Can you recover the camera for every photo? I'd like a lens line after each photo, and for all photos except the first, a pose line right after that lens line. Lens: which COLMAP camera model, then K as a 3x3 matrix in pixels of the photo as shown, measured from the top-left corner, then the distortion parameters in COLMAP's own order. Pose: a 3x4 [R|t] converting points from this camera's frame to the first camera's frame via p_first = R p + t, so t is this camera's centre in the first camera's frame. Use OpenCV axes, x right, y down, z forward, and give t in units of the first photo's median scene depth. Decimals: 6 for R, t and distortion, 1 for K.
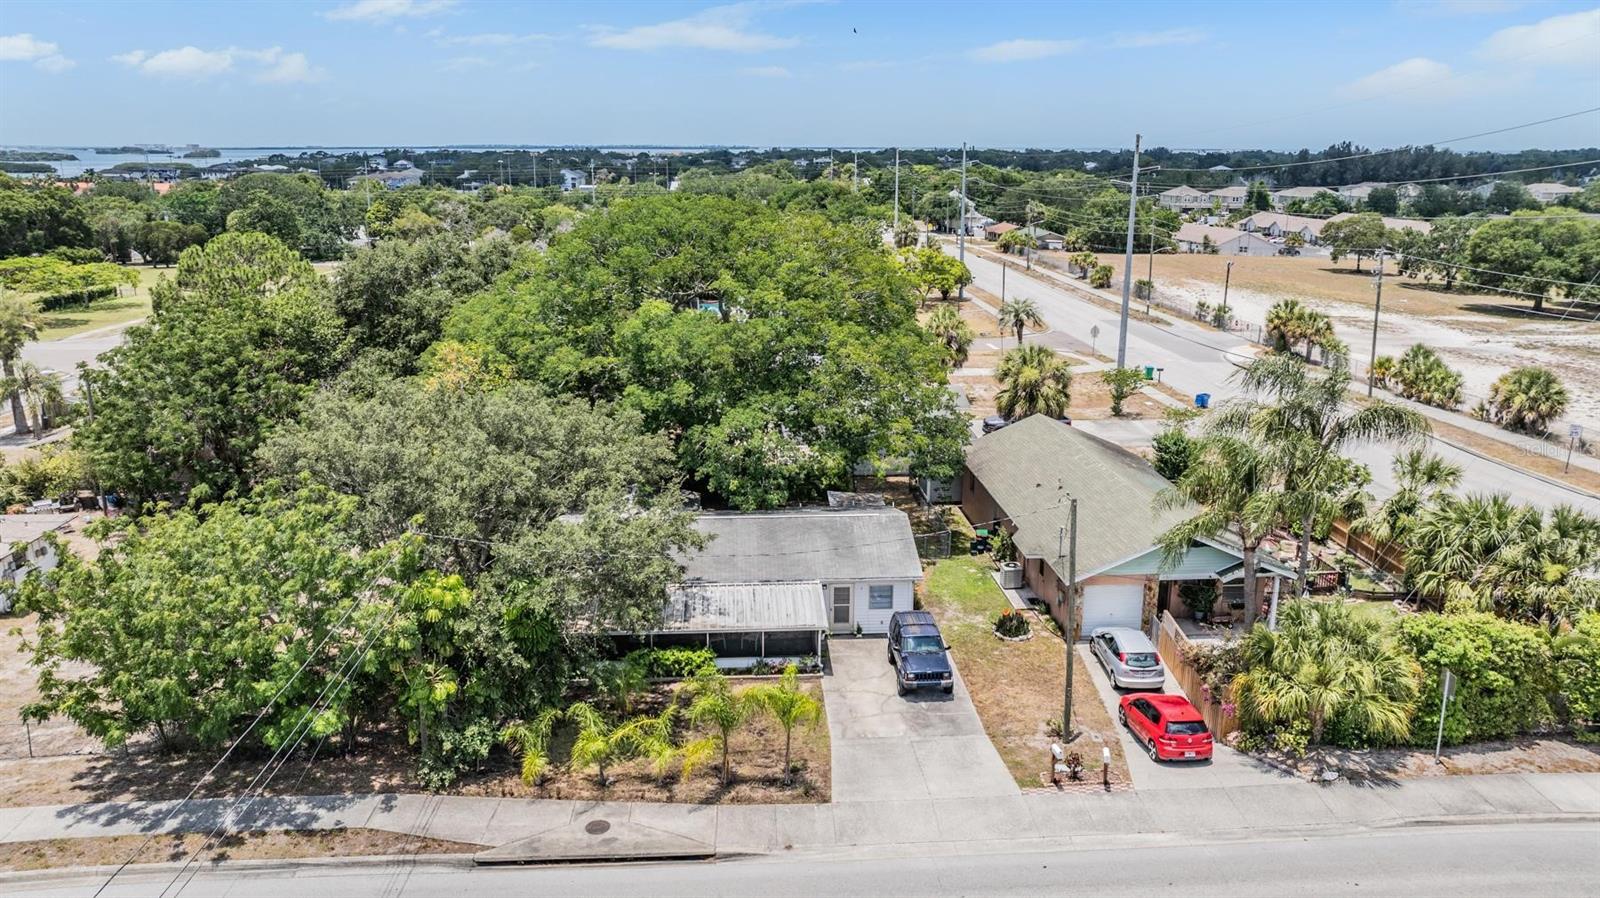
lens RADIAL K [[1126.7, 0, 801.1], [0, 1126.7, 445.1], [0, 0, 1]] dist [-0.005743, 0.003640]
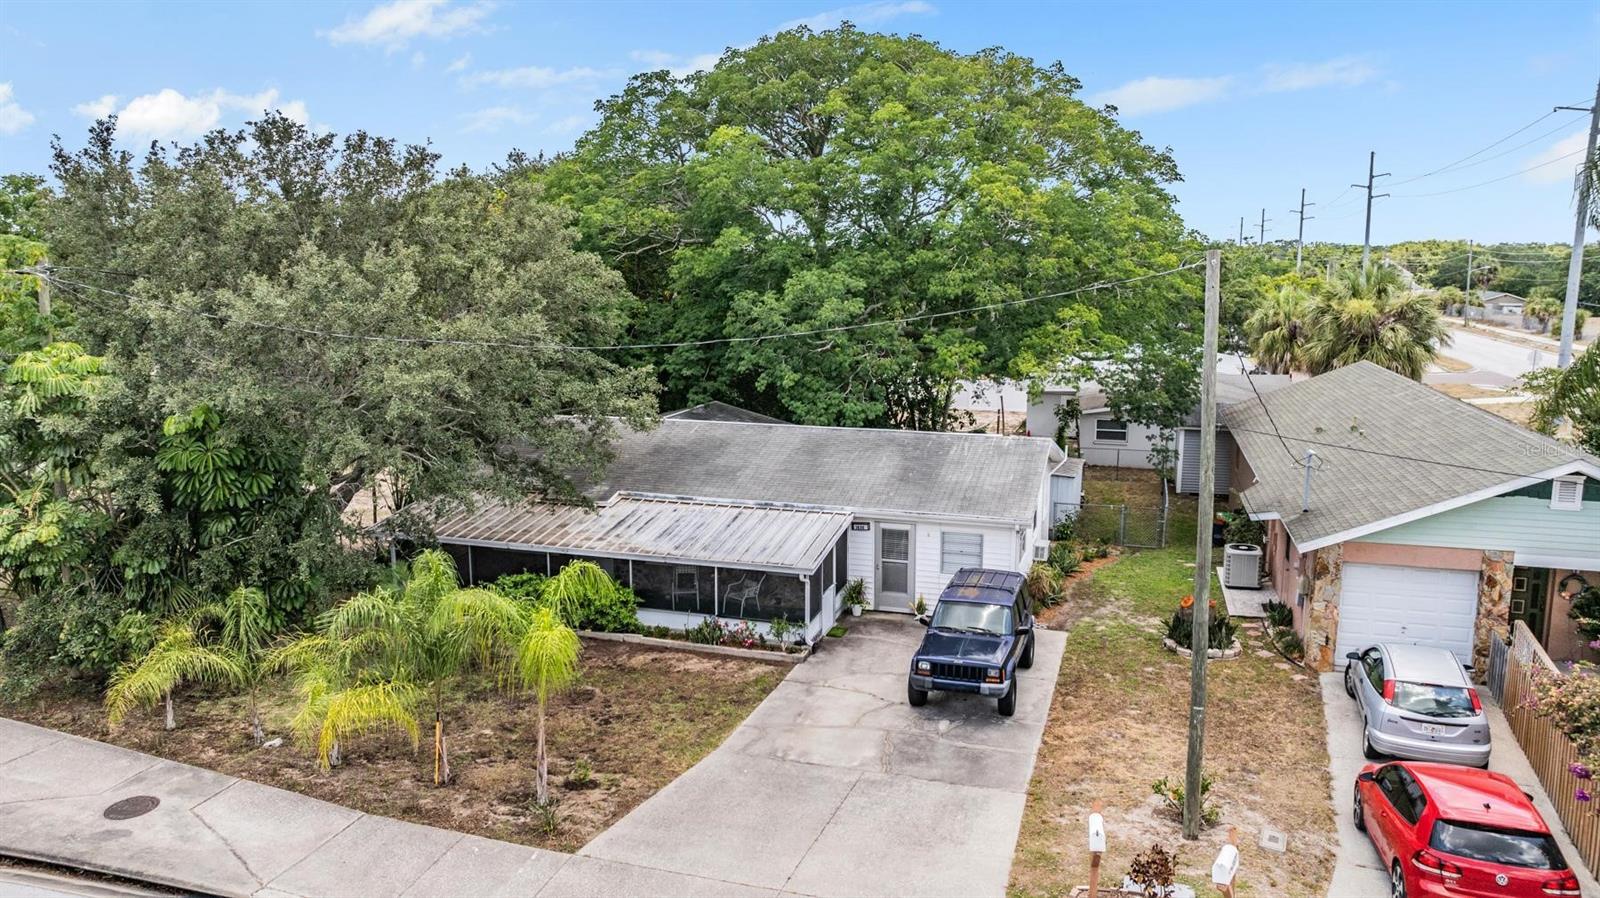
lens RADIAL K [[1126.7, 0, 798.0], [0, 1126.7, 454.1], [0, 0, 1]] dist [-0.005743, 0.003640]
pose [[0.934506, 0.065813, -0.349811, 0.212282], [-0.093827, 0.993547, -0.063732, 0.143563], [0.343359, 0.092380, 0.934650, 0.477583]]
